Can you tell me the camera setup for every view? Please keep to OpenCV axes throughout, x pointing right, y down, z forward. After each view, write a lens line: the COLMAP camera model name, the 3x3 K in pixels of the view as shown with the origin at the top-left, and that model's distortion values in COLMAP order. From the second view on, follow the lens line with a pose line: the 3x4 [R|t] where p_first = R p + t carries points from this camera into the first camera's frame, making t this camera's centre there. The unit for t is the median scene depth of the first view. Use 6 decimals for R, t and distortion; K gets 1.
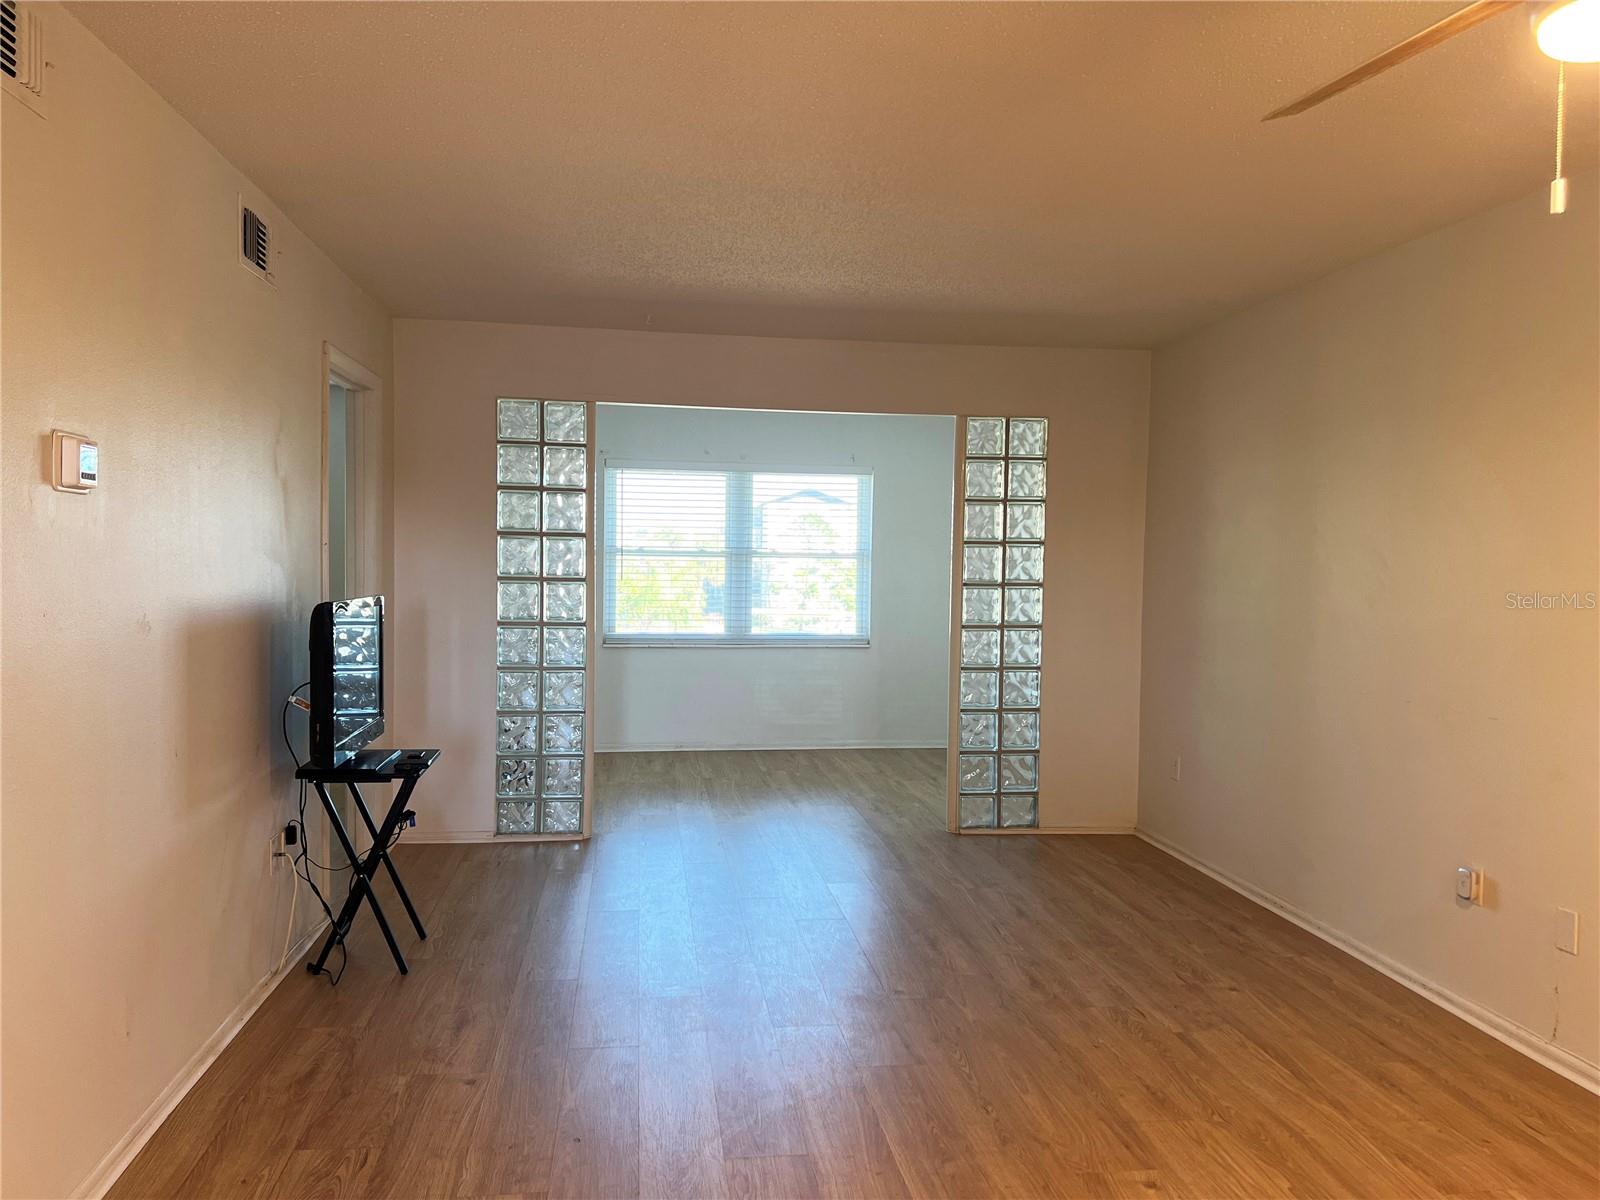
lens RADIAL K [[1196.7, 0, 809.9], [0, 1196.7, 602.4], [0, 0, 1]] dist [0.063756, -0.063213]
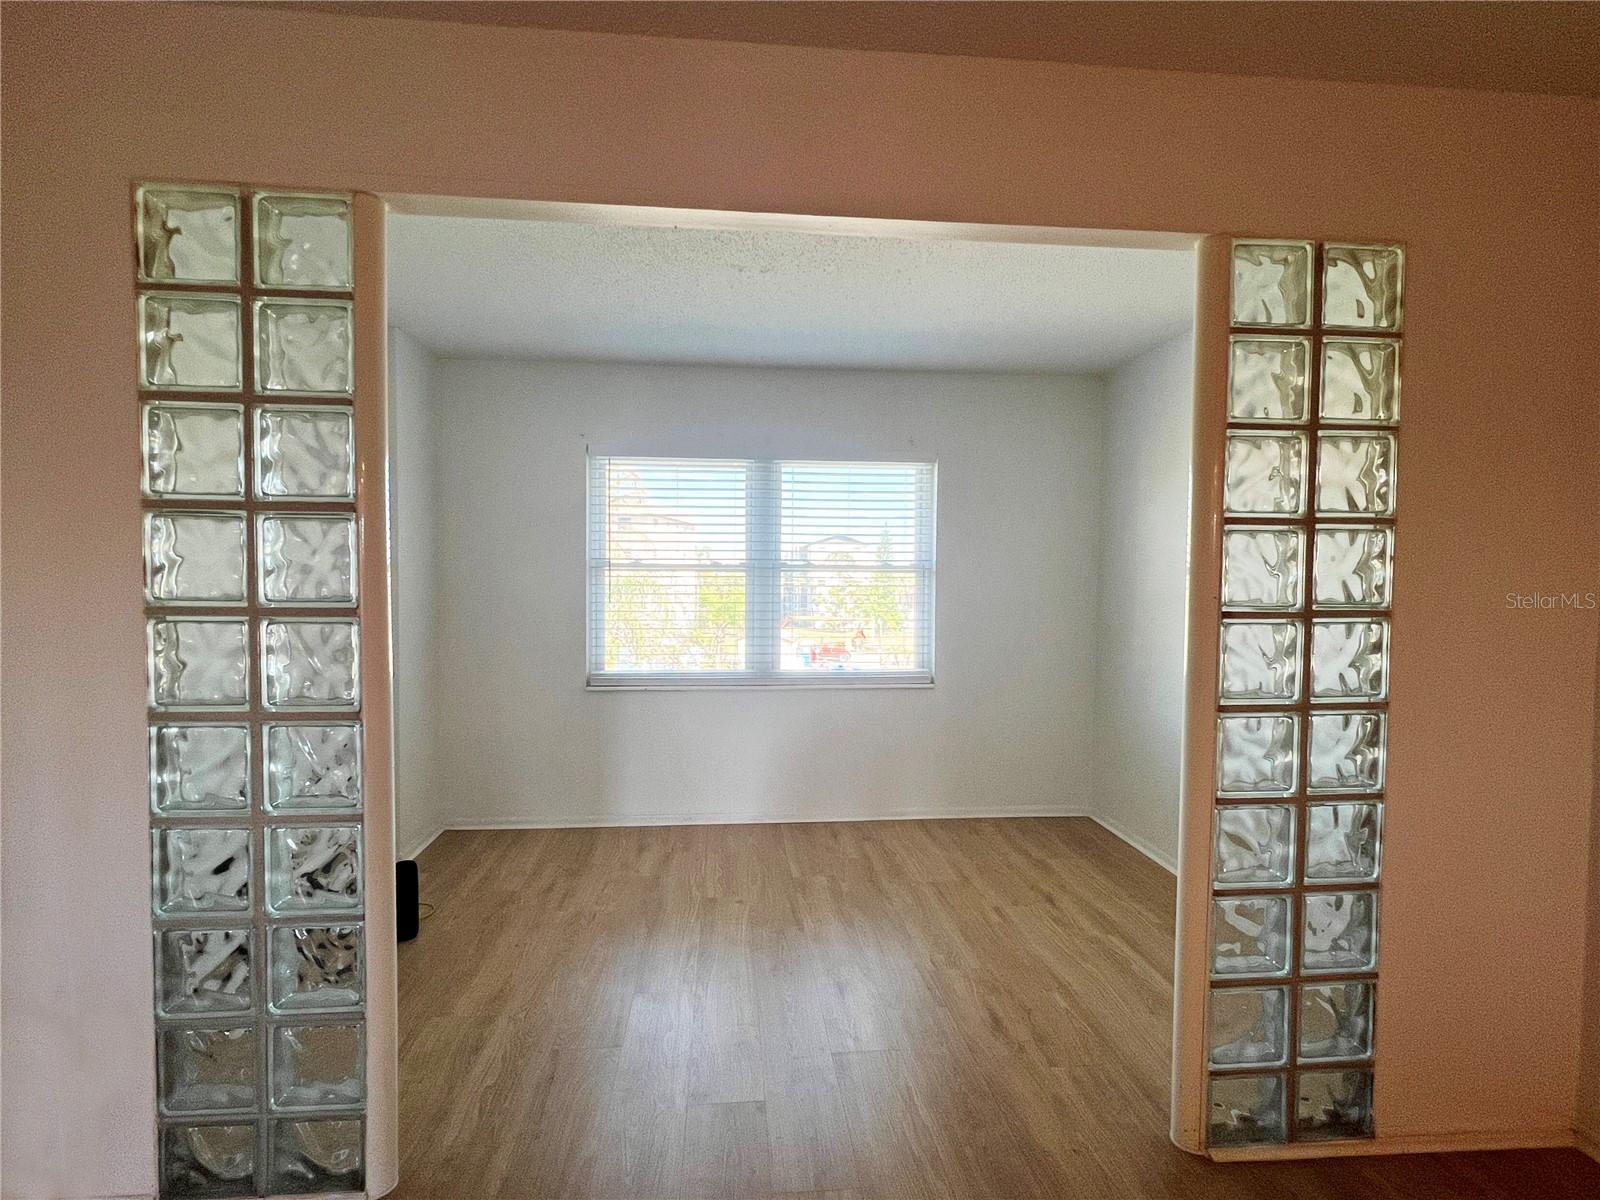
lens RADIAL K [[777.2, 0, 801.2], [0, 777.2, 604.1], [0, 0, 1]] dist [-0.000138, -0.001082]
pose [[0.998750, -0.007460, -0.049430, -0.015051], [0.007055, 0.999940, -0.008346, -0.018391], [0.049489, 0.007987, 0.998743, 0.731352]]
